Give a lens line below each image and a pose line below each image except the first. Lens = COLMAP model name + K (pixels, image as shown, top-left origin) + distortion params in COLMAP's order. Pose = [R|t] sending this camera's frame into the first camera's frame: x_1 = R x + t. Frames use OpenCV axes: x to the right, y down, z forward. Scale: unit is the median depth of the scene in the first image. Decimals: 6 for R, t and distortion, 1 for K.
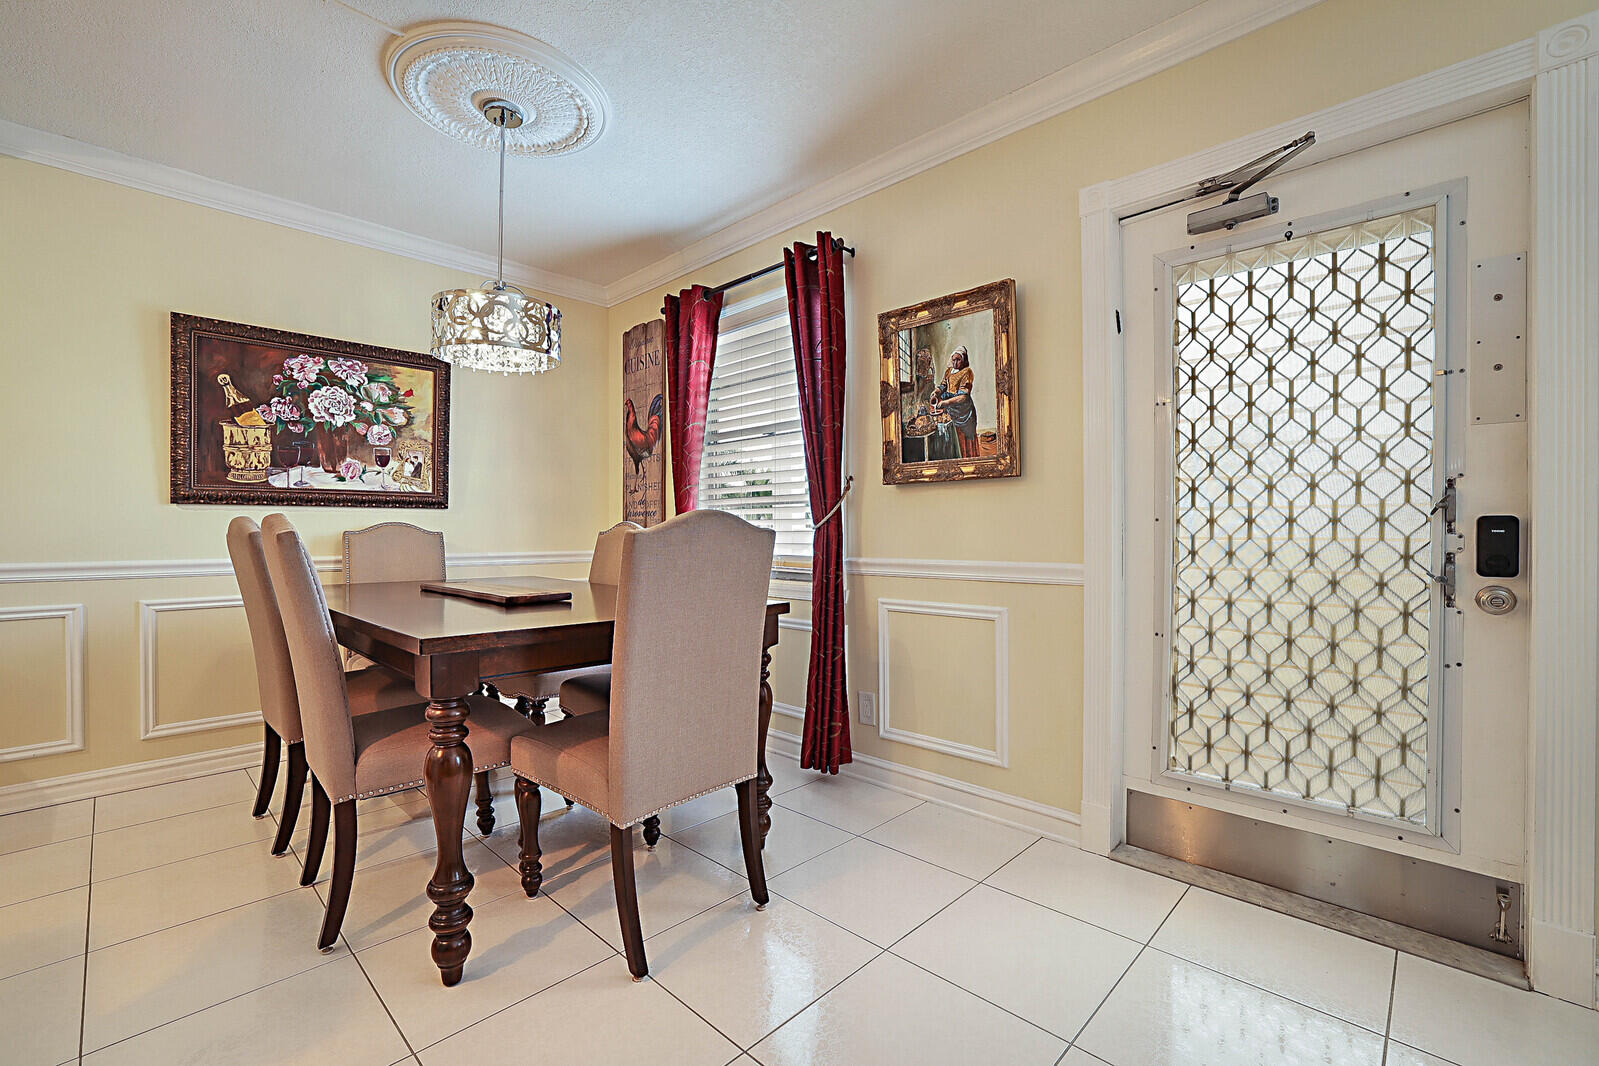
lens RADIAL K [[686.9, 0, 797.0], [0, 686.9, 533.7], [0, 0, 1]] dist [-0.017718, 0.001064]
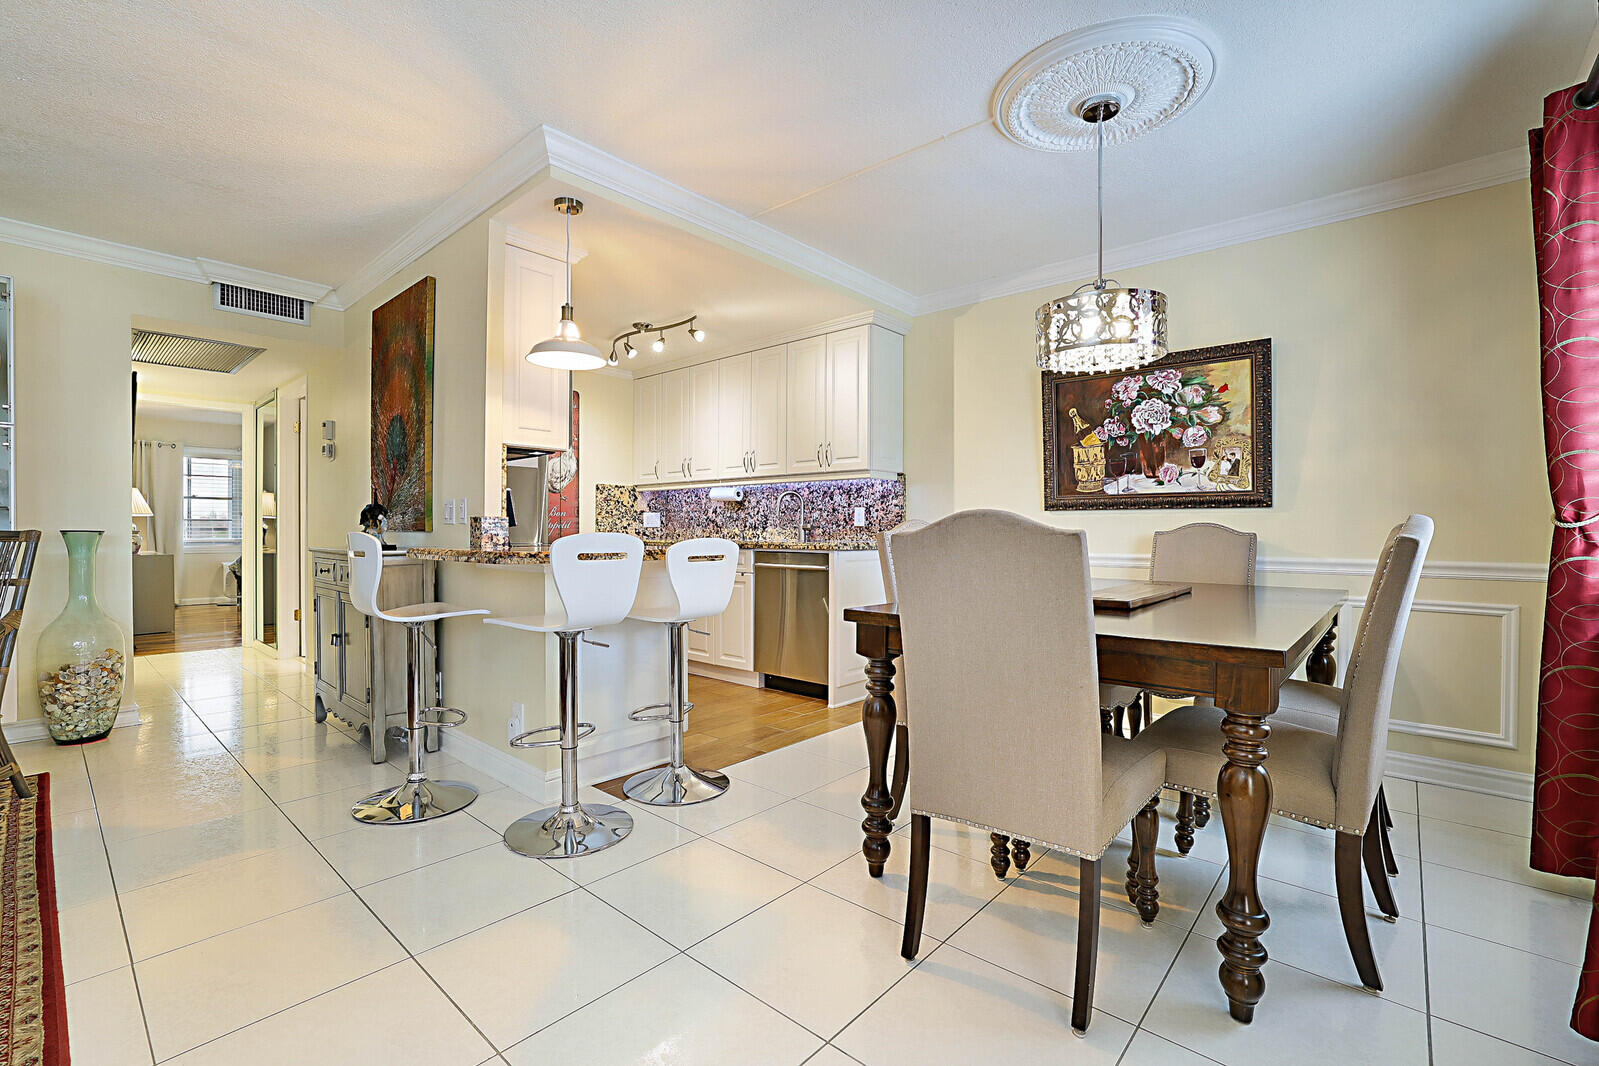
lens RADIAL K [[686.9, 0, 767.1], [0, 686.9, 532.7], [0, 0, 1]] dist [-0.017718, 0.001064]
pose [[0.024510, 0.009568, -0.999654, 0.418140], [-0.008940, 0.999916, 0.009351, -0.006789], [0.999660, 0.008708, 0.024593, 0.374569]]
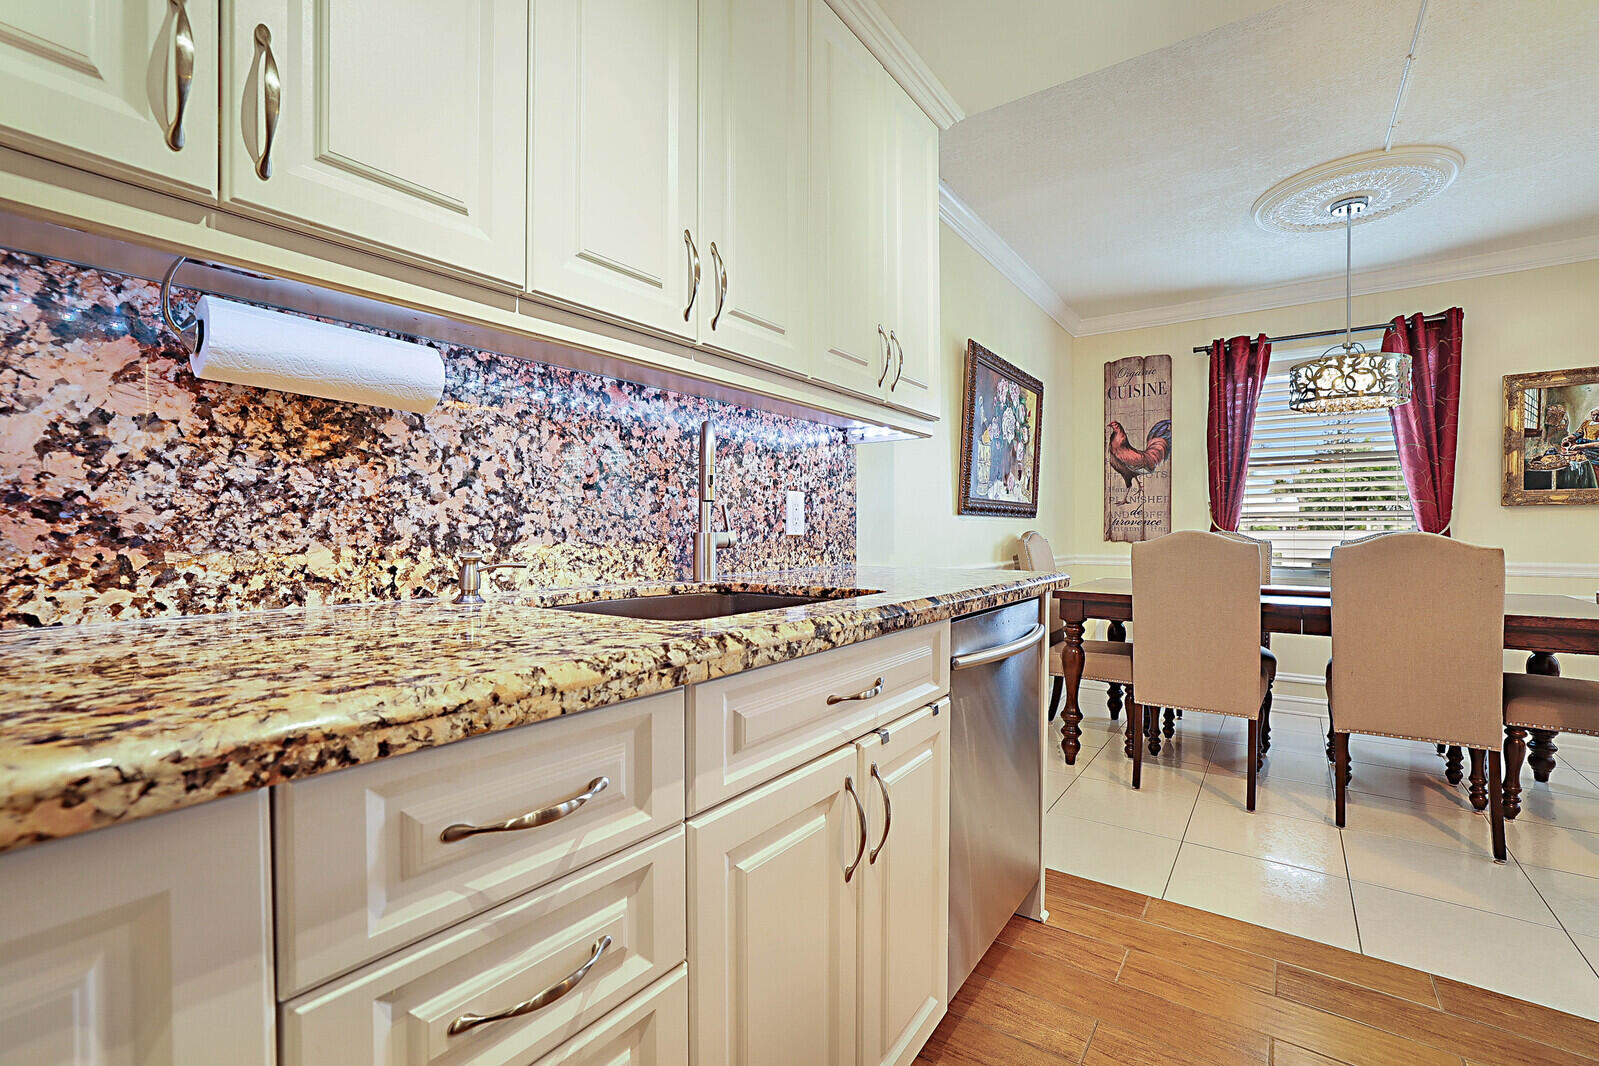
lens RADIAL K [[686.9, 0, 797.7], [0, 686.9, 543.0], [0, 0, 1]] dist [-0.017718, 0.001064]
pose [[0.987543, 0.002538, 0.157331, -1.256485], [-0.004595, 0.999909, 0.012709, -0.009178], [-0.157284, -0.013273, 0.987464, -0.053556]]
